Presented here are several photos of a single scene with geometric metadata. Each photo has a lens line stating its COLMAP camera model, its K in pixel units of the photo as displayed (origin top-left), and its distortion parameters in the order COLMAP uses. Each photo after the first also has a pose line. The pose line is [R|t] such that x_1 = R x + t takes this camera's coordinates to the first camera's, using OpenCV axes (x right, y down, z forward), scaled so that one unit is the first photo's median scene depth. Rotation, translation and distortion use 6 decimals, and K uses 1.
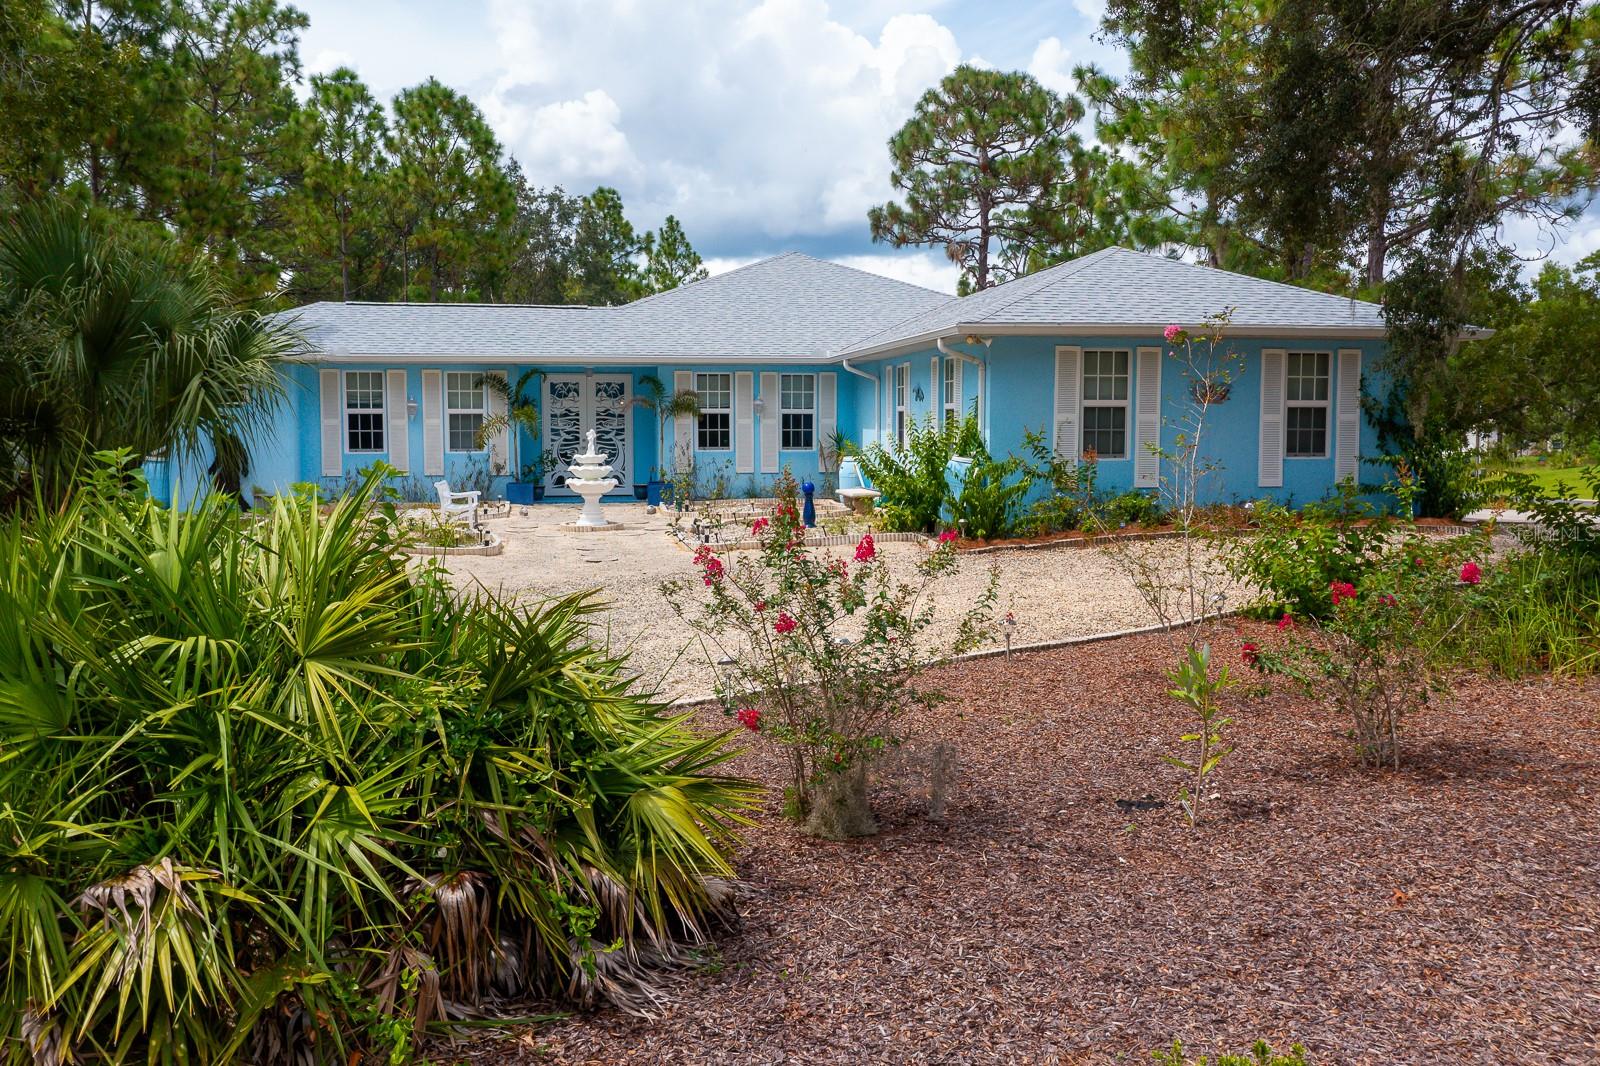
lens RADIAL K [[1260.1, 0, 803.0], [0, 1260.1, 531.0], [0, 0, 1]] dist [-0.012040, 0.000687]
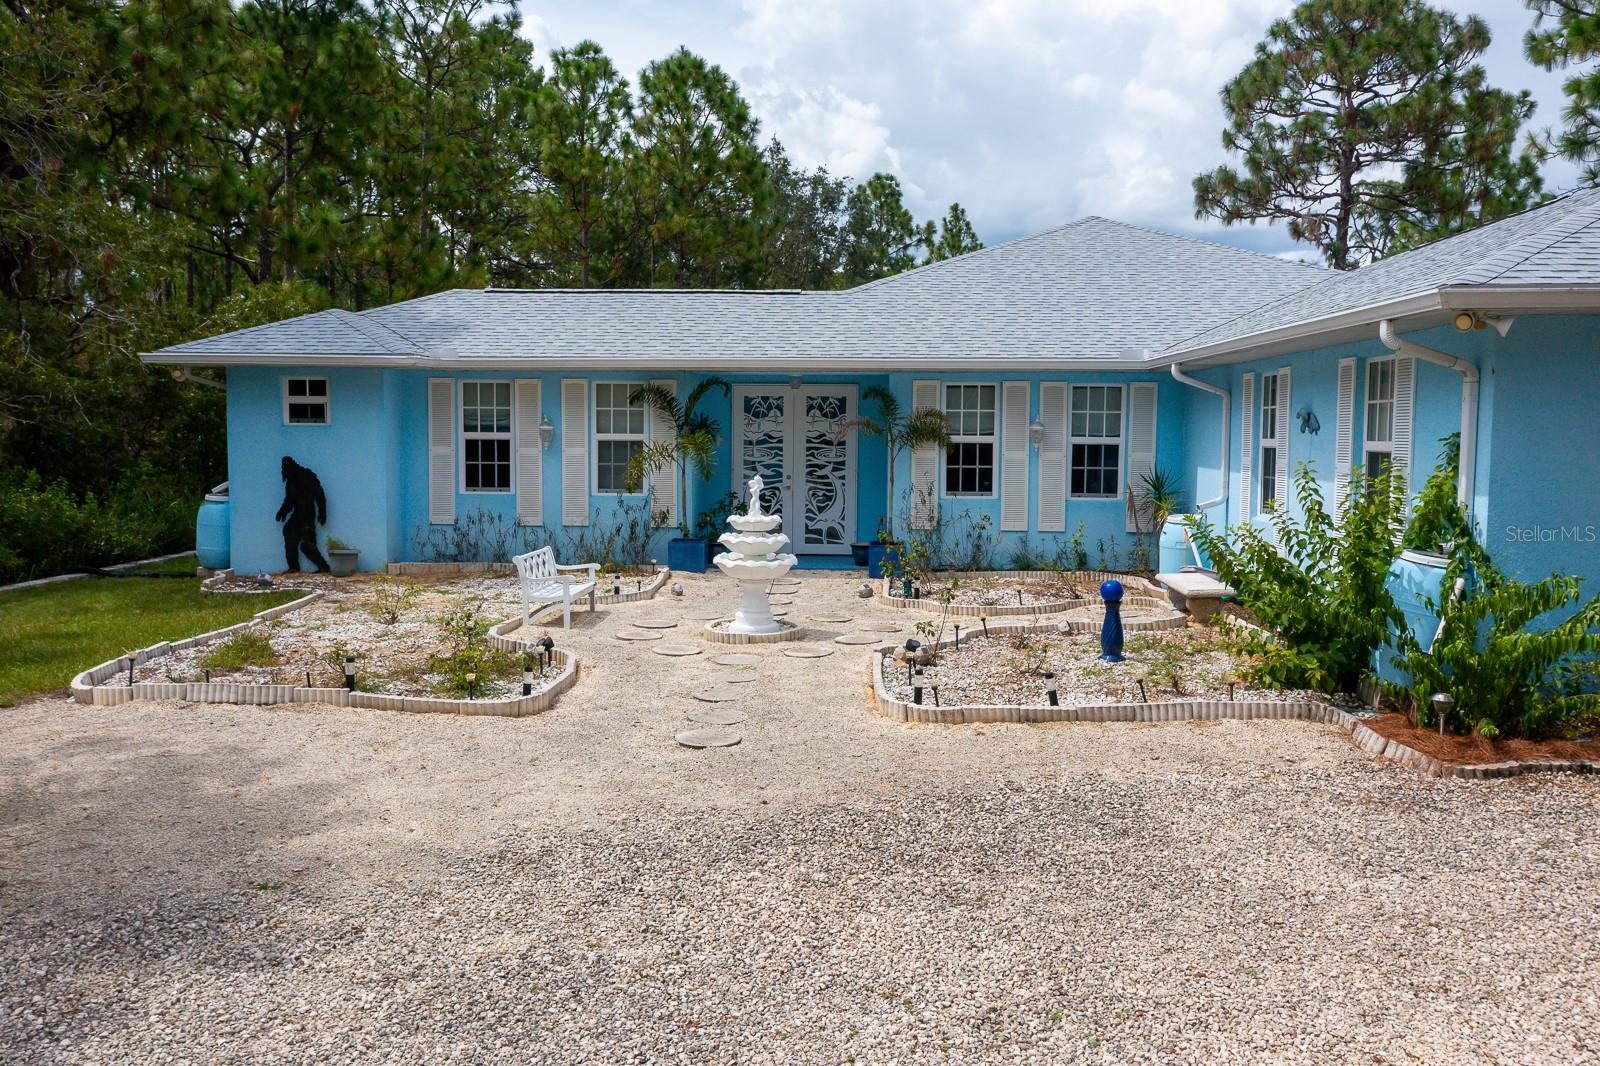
lens RADIAL K [[1262.8, 0, 802.2], [0, 1262.8, 528.4], [0, 0, 1]] dist [-0.011676, 0.003542]
pose [[0.973242, 0.026369, -0.228265, -0.001849], [-0.027711, 0.999612, -0.002673, -0.042160], [0.228106, 0.008927, 0.973595, 0.310757]]
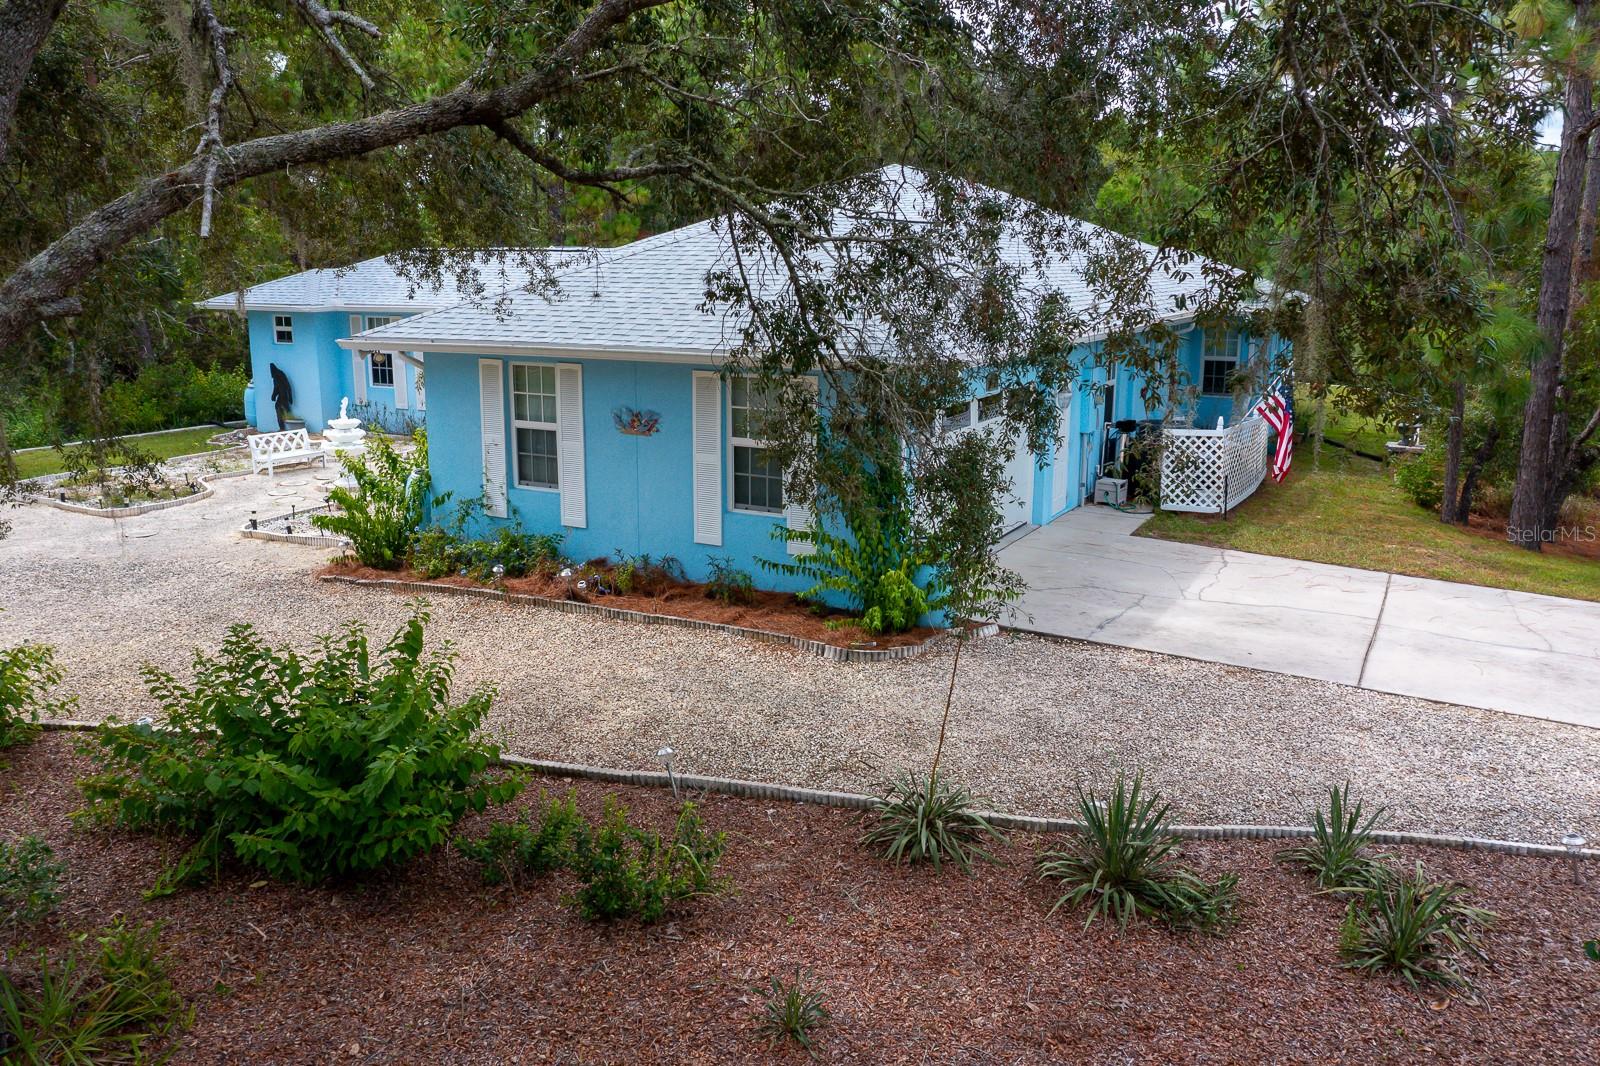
lens RADIAL K [[1257.9, 0, 802.5], [0, 1257.9, 528.7], [0, 0, 1]] dist [-0.011314, 0.007565]
pose [[0.781608, 0.135448, -0.608886, 0.648554], [-0.056961, 0.987560, 0.146566, -0.118582], [0.621164, -0.079874, 0.779600, 0.303291]]
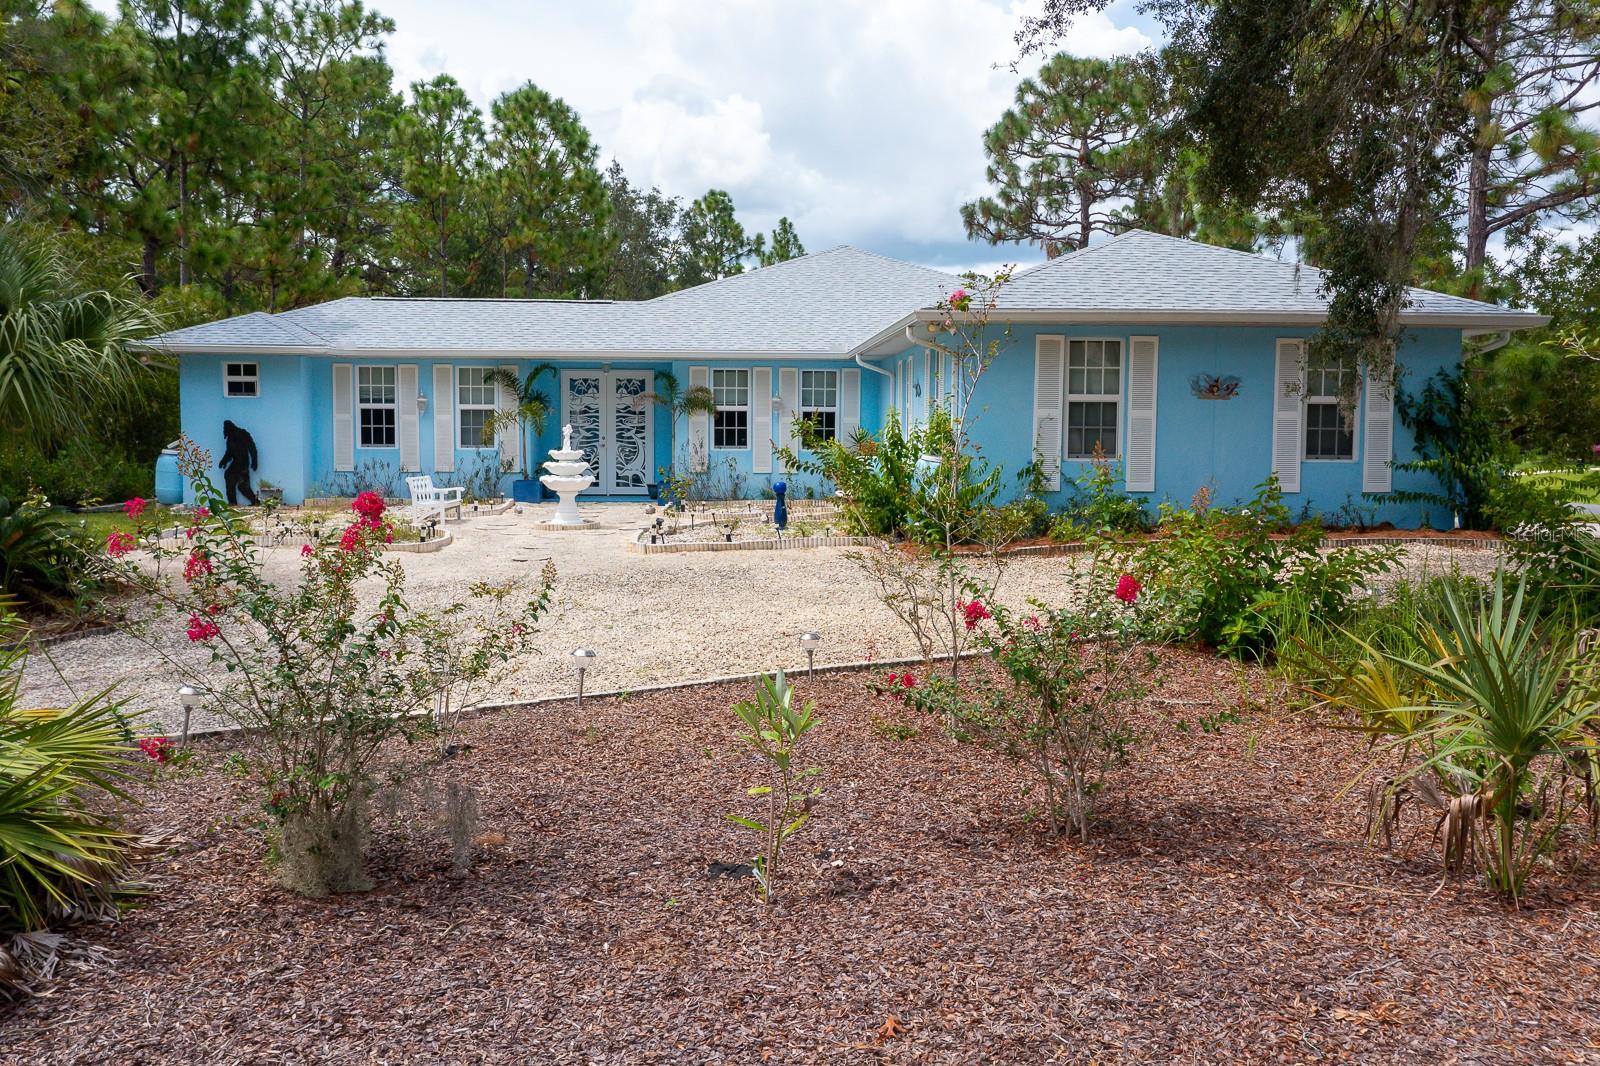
lens RADIAL K [[1260.1, 0, 803.0], [0, 1260.1, 531.0], [0, 0, 1]] dist [-0.012040, 0.000687]
pose [[0.992579, 0.016742, -0.120440, 0.100500], [-0.017340, 0.999842, -0.003912, 0.001181], [0.120355, 0.005972, 0.992713, 0.051935]]
